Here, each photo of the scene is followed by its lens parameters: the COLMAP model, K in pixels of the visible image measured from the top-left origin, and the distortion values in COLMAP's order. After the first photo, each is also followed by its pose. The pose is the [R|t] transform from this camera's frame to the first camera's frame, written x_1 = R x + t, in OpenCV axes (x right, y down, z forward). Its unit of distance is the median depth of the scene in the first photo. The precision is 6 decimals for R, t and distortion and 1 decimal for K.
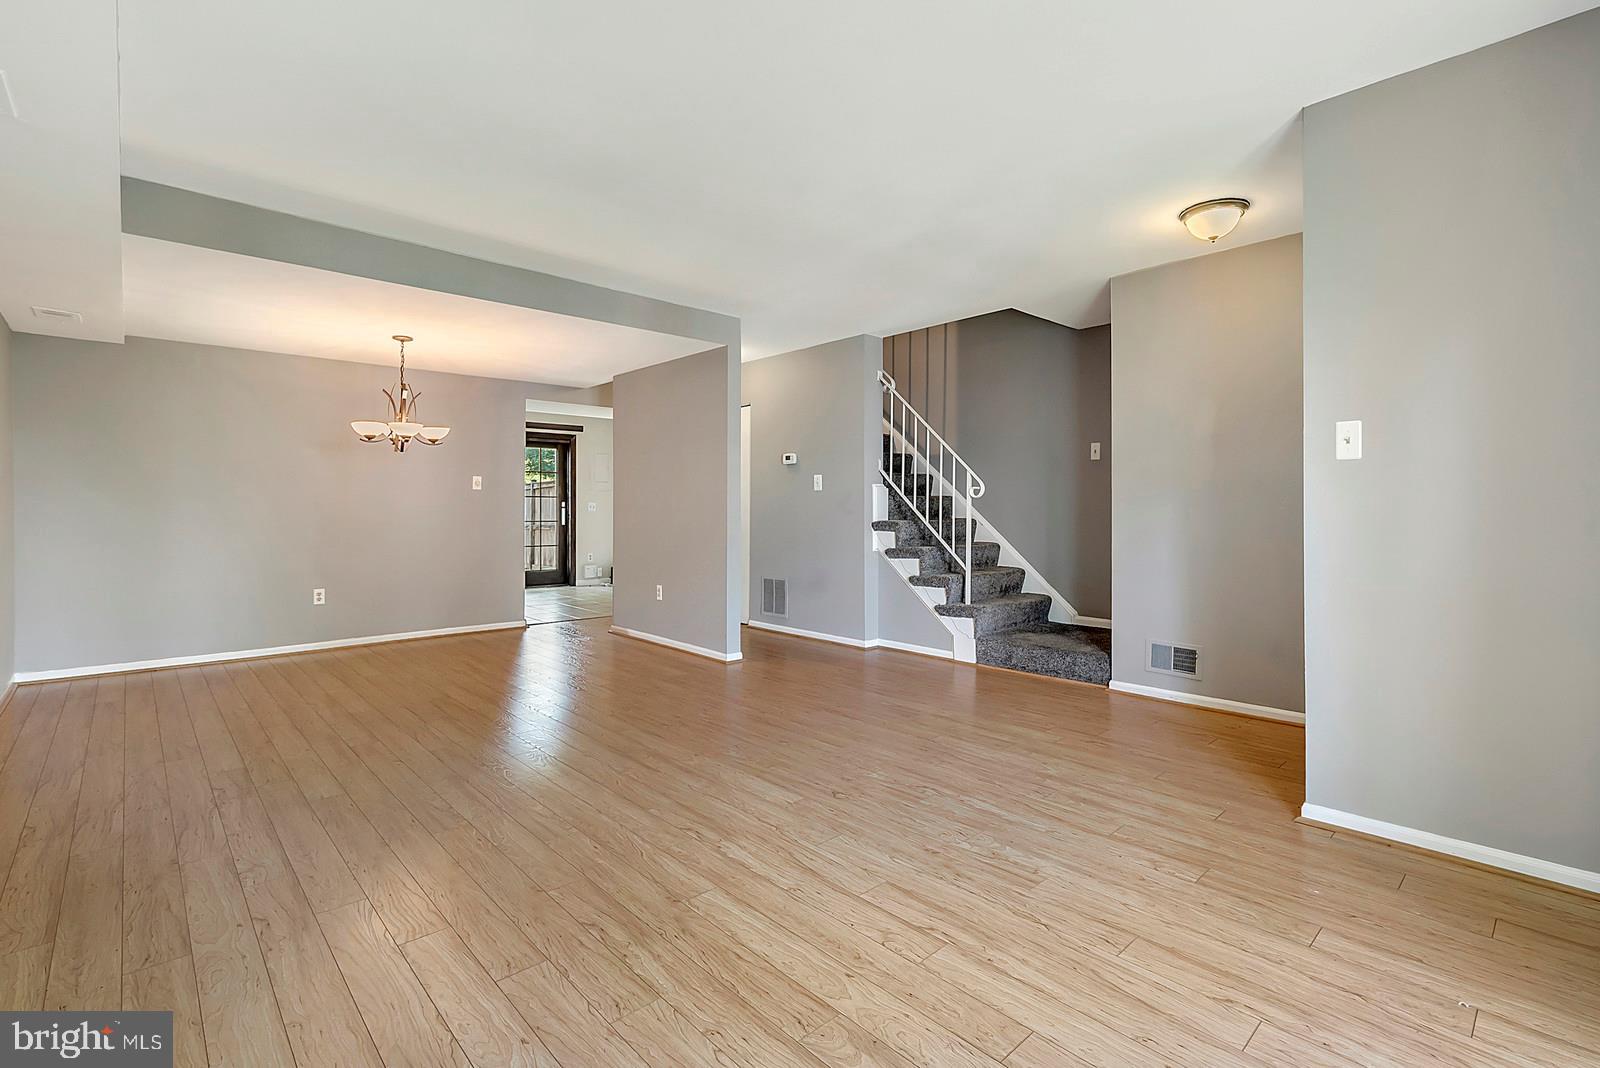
lens RADIAL K [[711.9, 0, 784.2], [0, 711.9, 526.2], [0, 0, 1]] dist [0.000992, -0.000016]
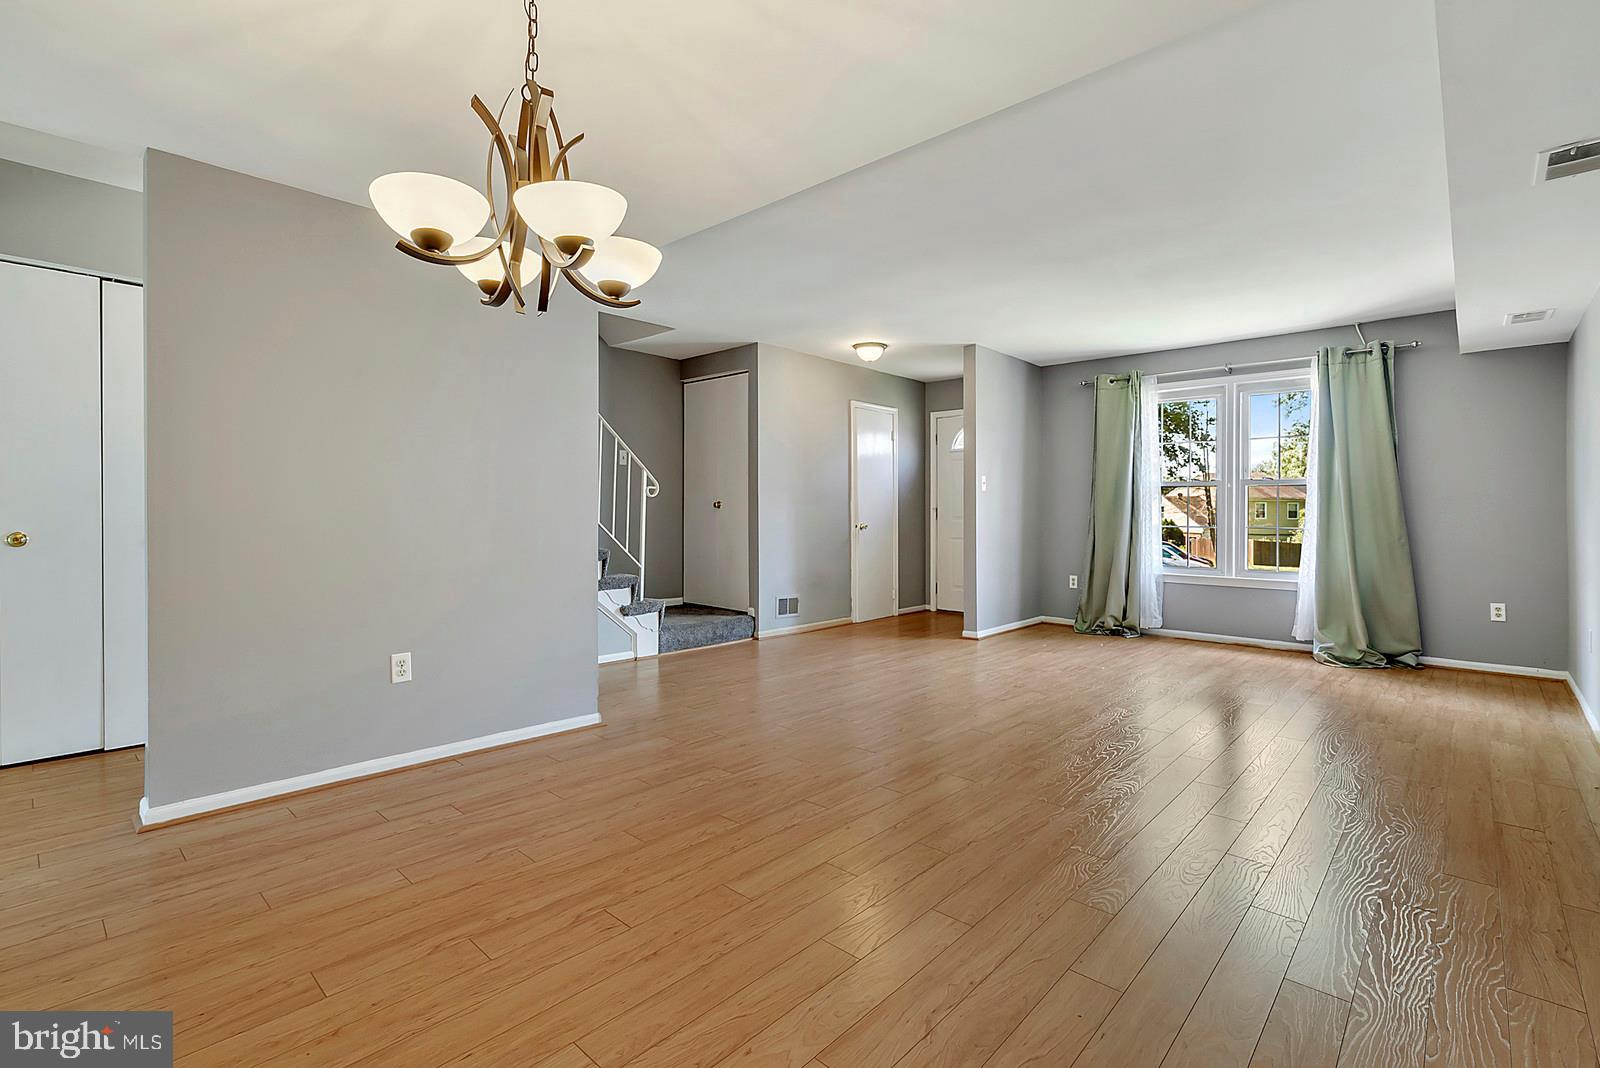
lens RADIAL K [[716.6, 0, 798.0], [0, 716.6, 500.8], [0, 0, 1]] dist [-0.025612, -0.000124]
pose [[-0.083869, 0.000201, 0.996477, -0.792775], [-0.002044, 0.999998, -0.000374, -0.034177], [-0.996475, -0.002068, -0.083869, 0.867847]]
